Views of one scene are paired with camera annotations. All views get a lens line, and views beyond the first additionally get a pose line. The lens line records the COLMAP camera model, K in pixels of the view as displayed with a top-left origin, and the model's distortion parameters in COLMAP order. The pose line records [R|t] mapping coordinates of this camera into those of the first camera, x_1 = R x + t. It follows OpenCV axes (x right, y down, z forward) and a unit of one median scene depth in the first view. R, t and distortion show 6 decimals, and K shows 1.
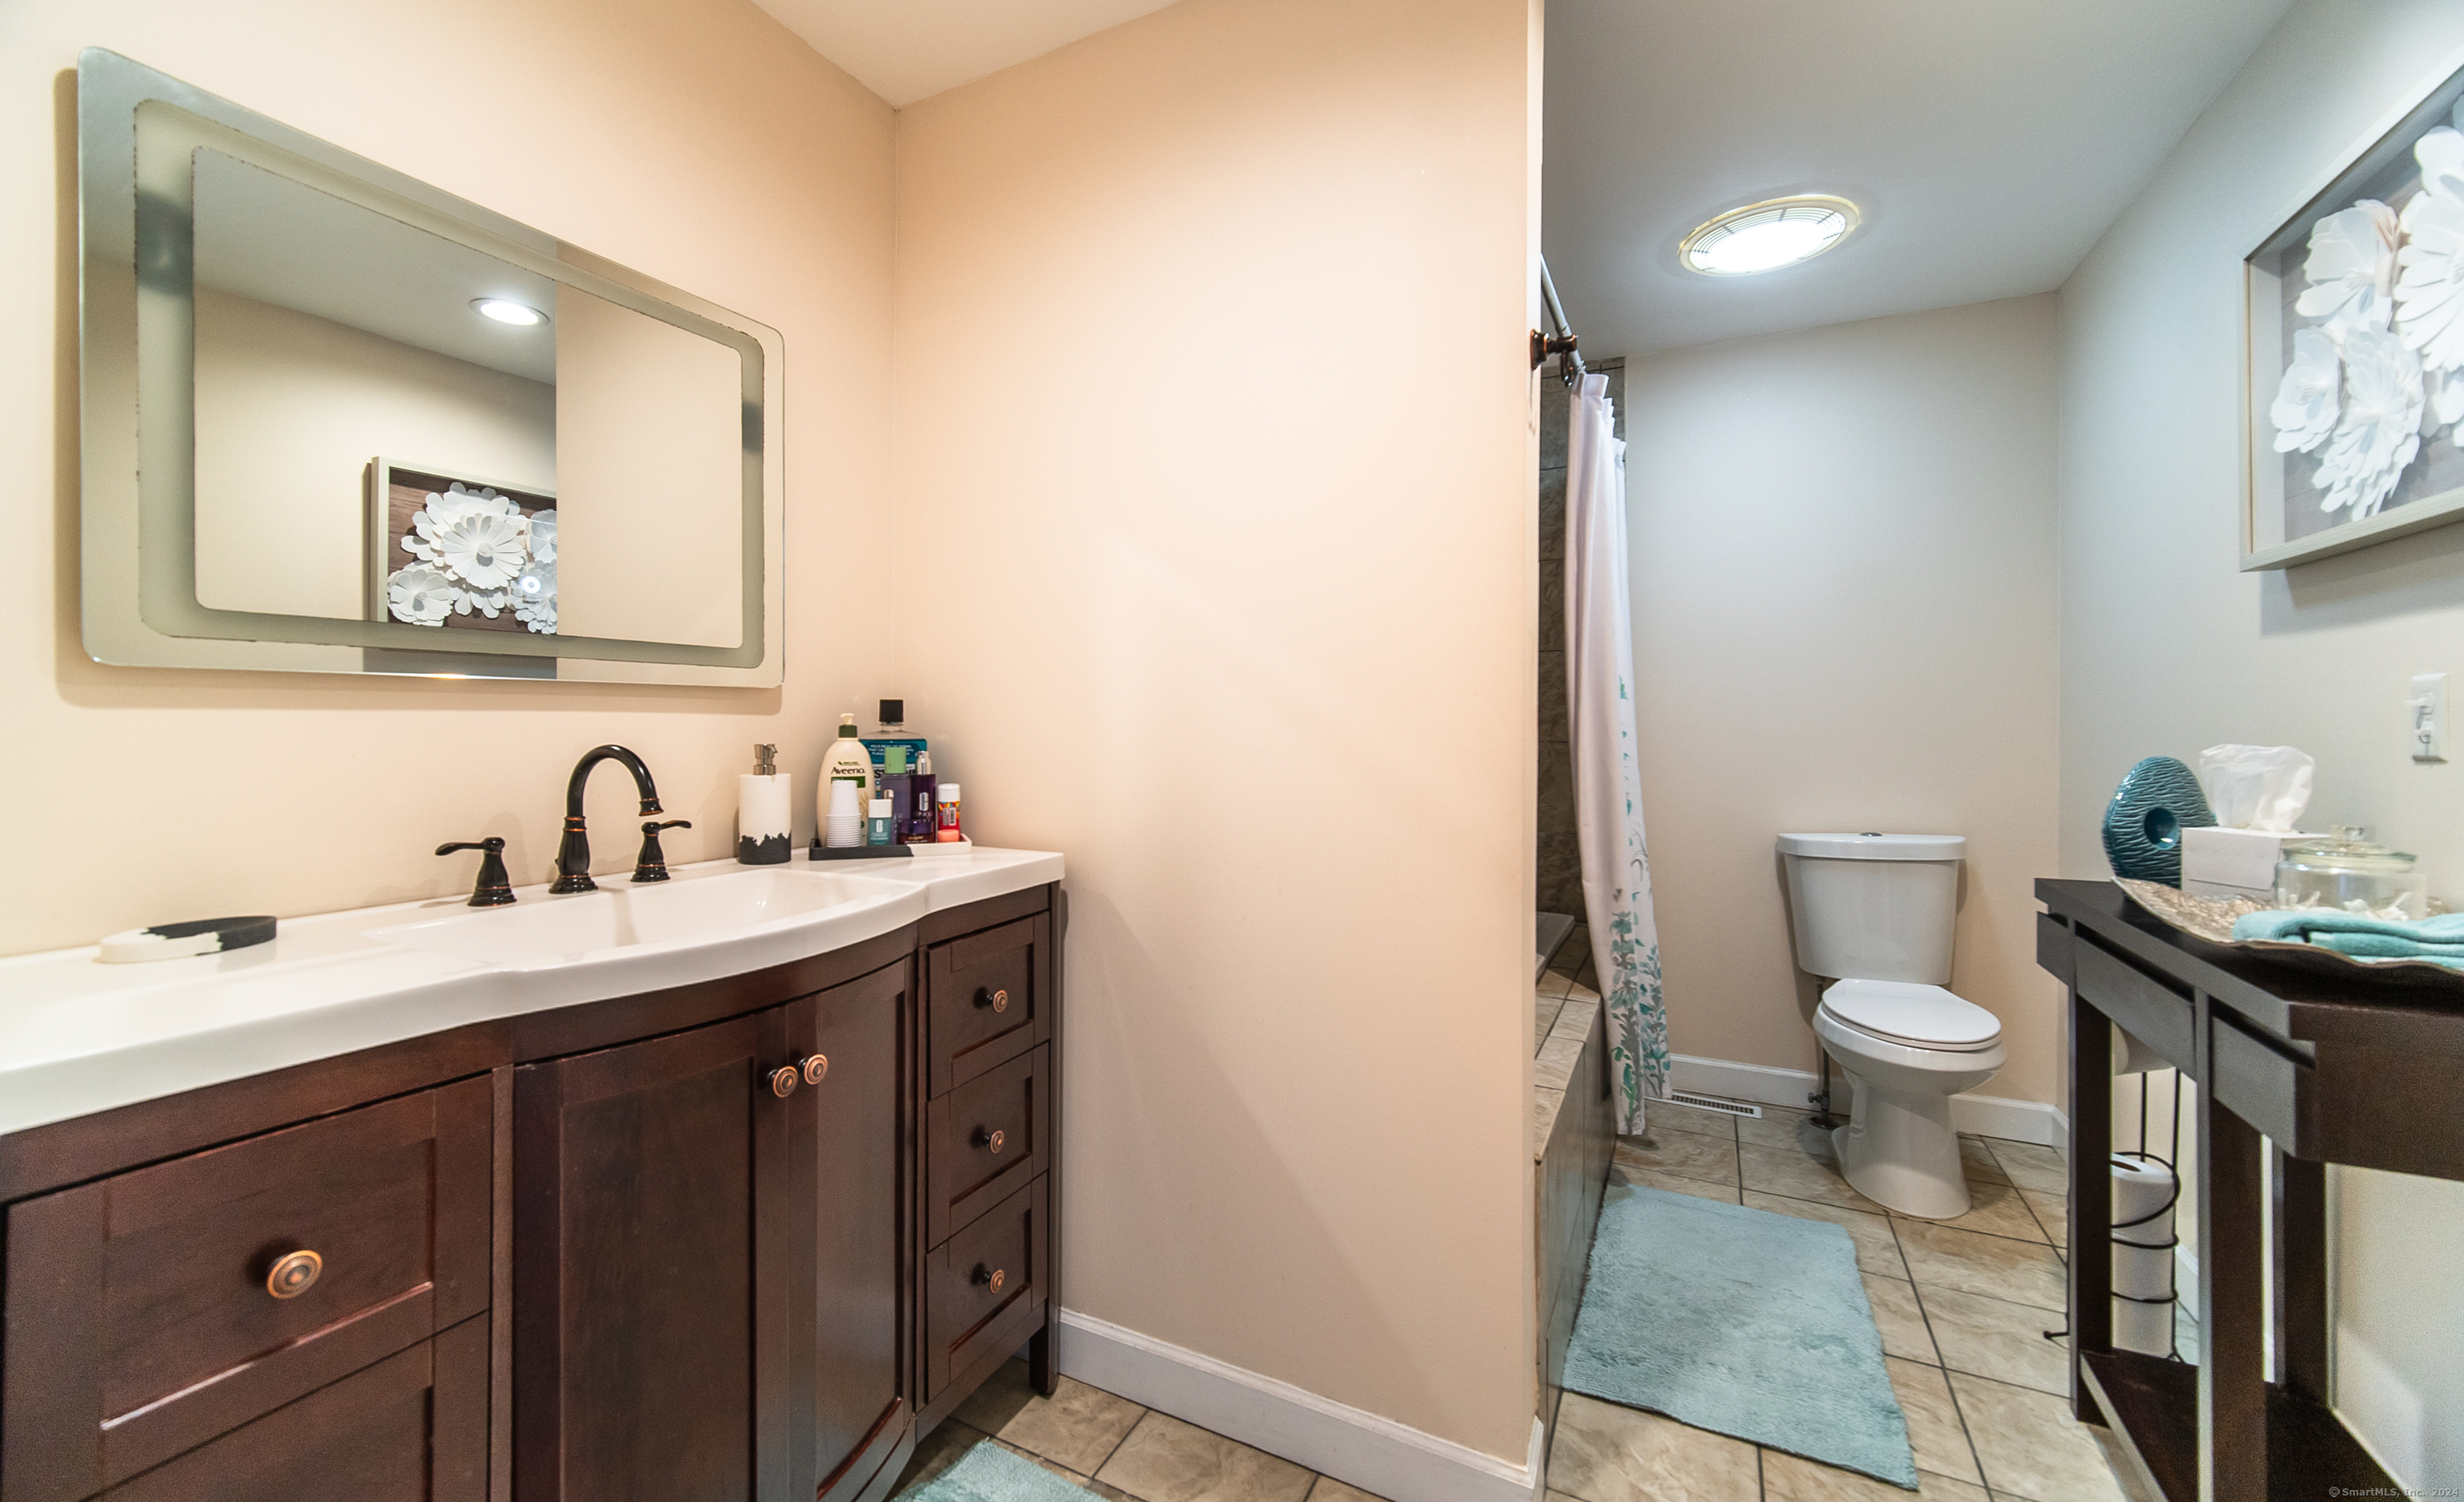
lens RADIAL K [[964.6, 0, 1222.0], [0, 964.6, 714.6], [0, 0, 1]] dist [-0.001391, 0.000207]
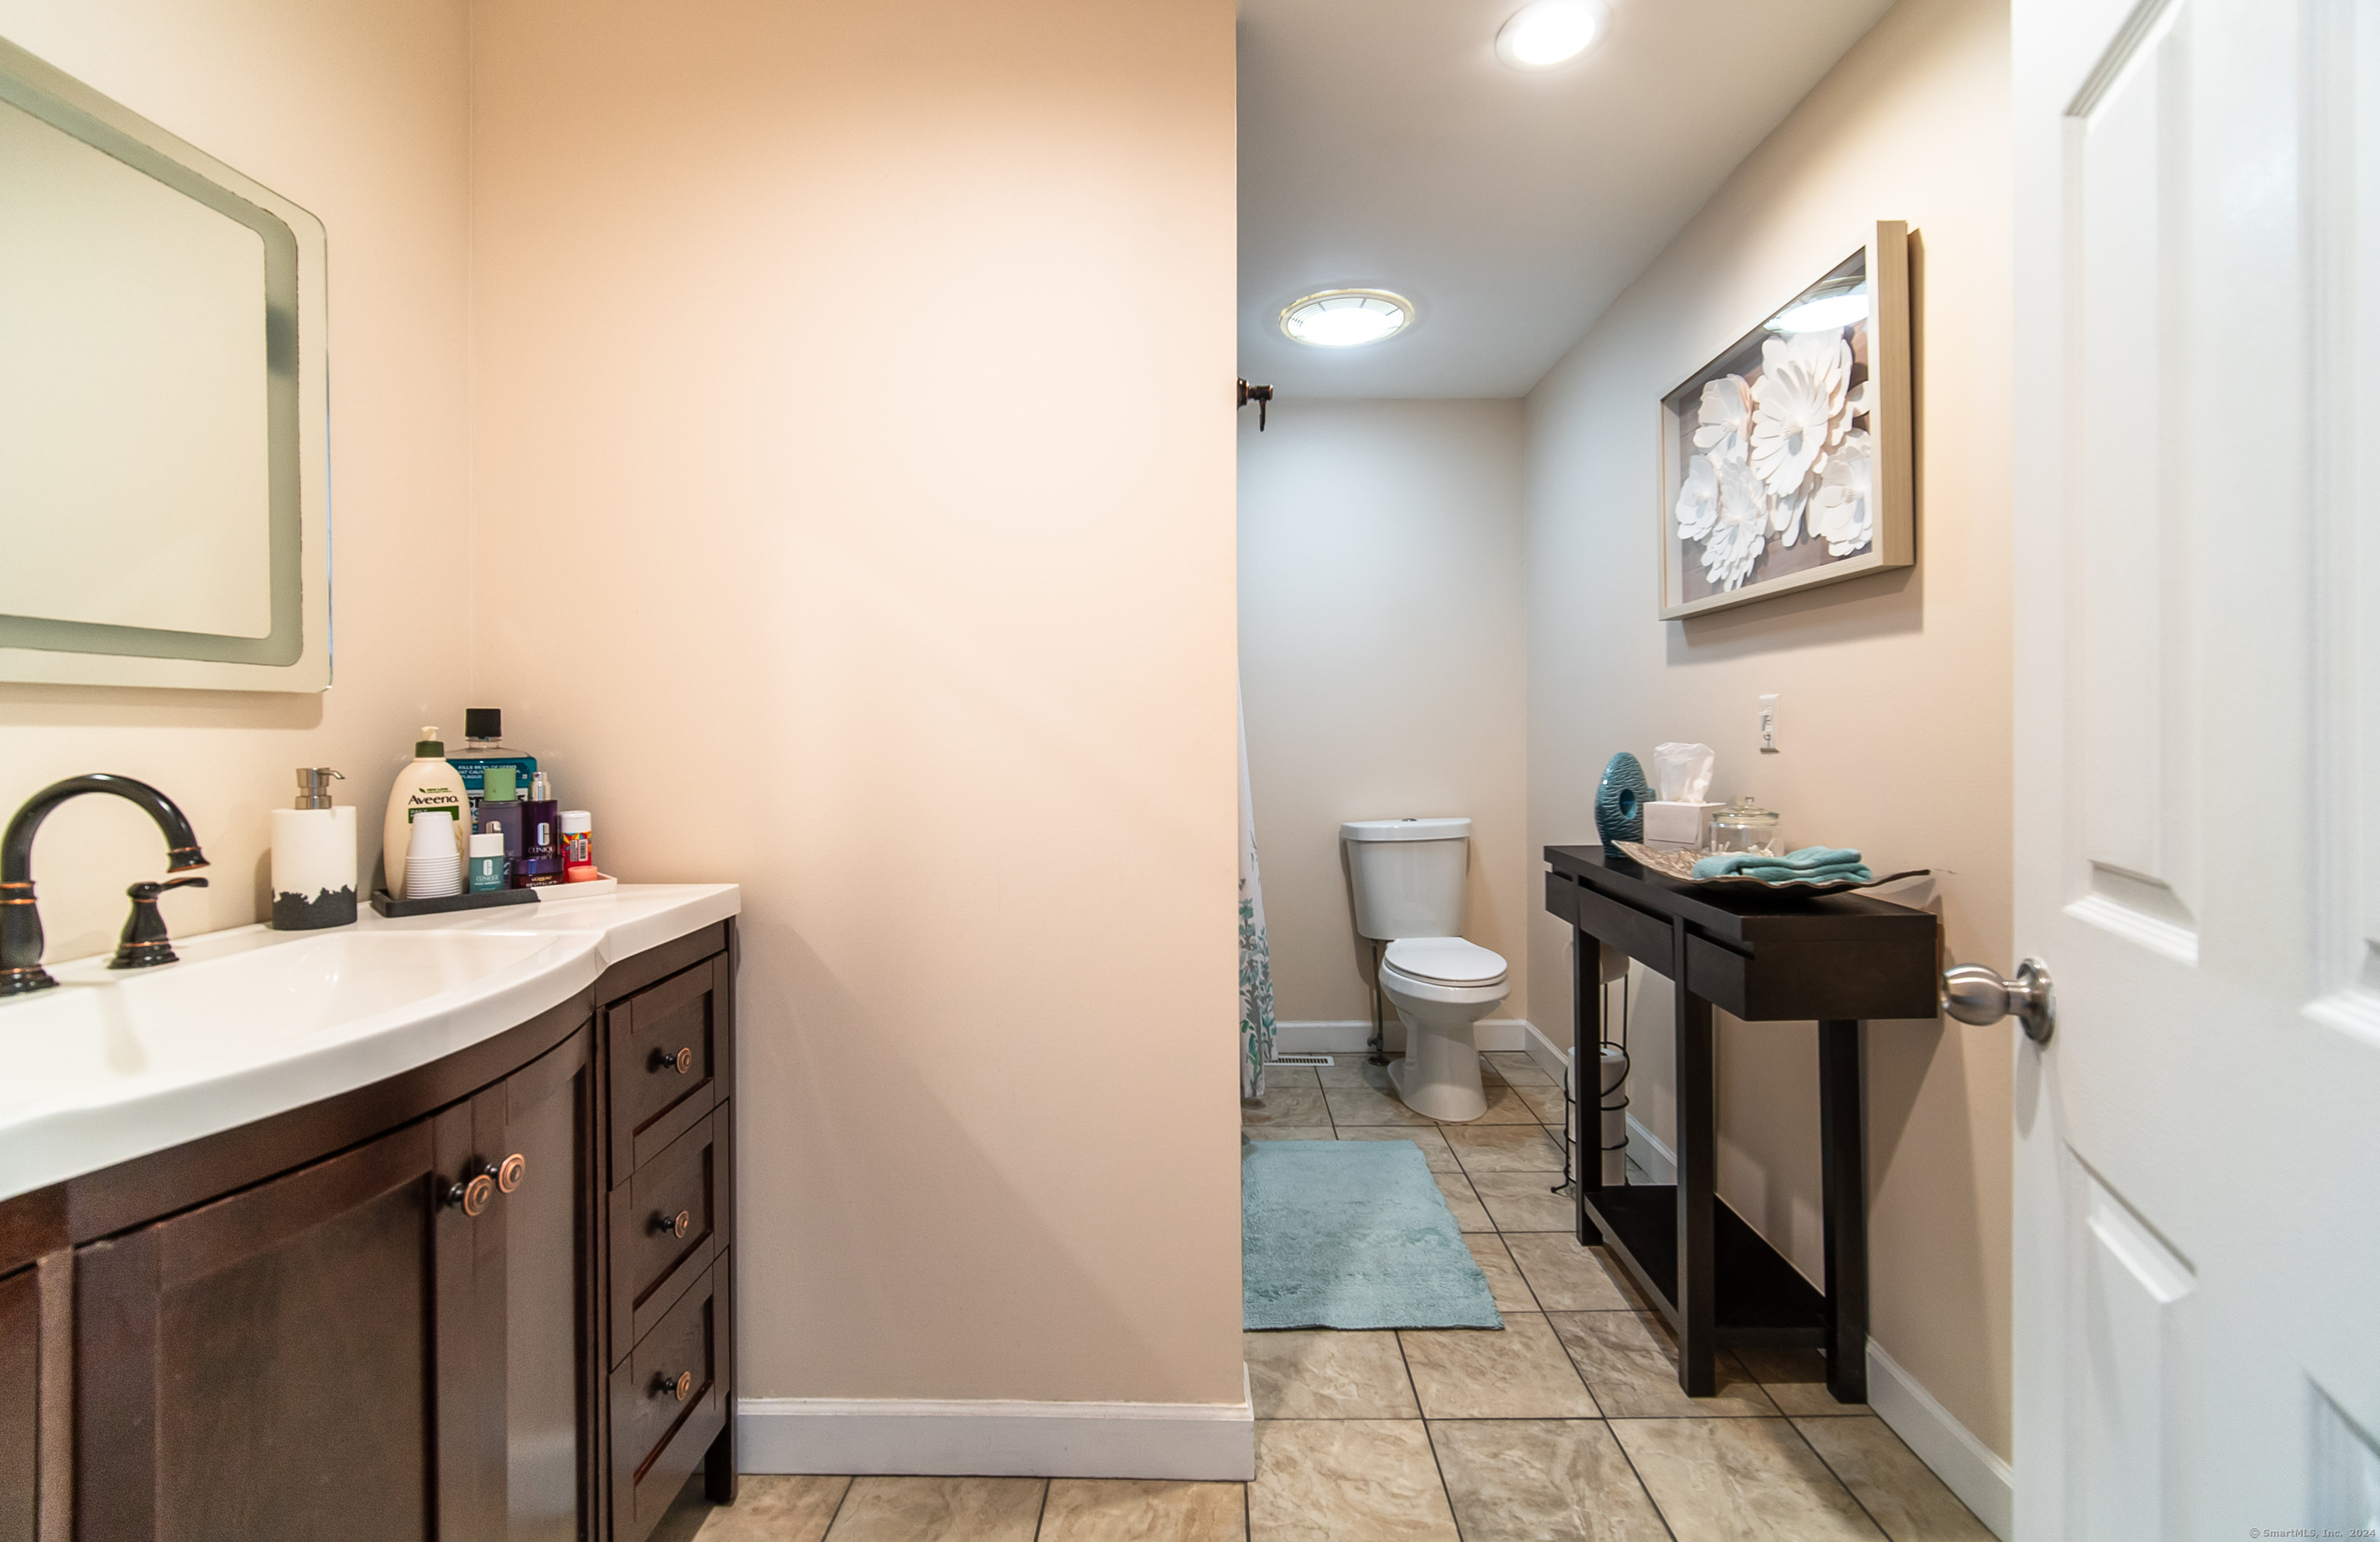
lens RADIAL K [[968.1, 0, 1195.7], [0, 968.1, 724.4], [0, 0, 1]] dist [-0.004436, 0.001412]
pose [[0.897861, -0.004898, 0.440252, -0.186950], [0.004252, 0.999988, 0.002455, -0.002250], [-0.440258, -0.000332, 0.897871, 0.024448]]
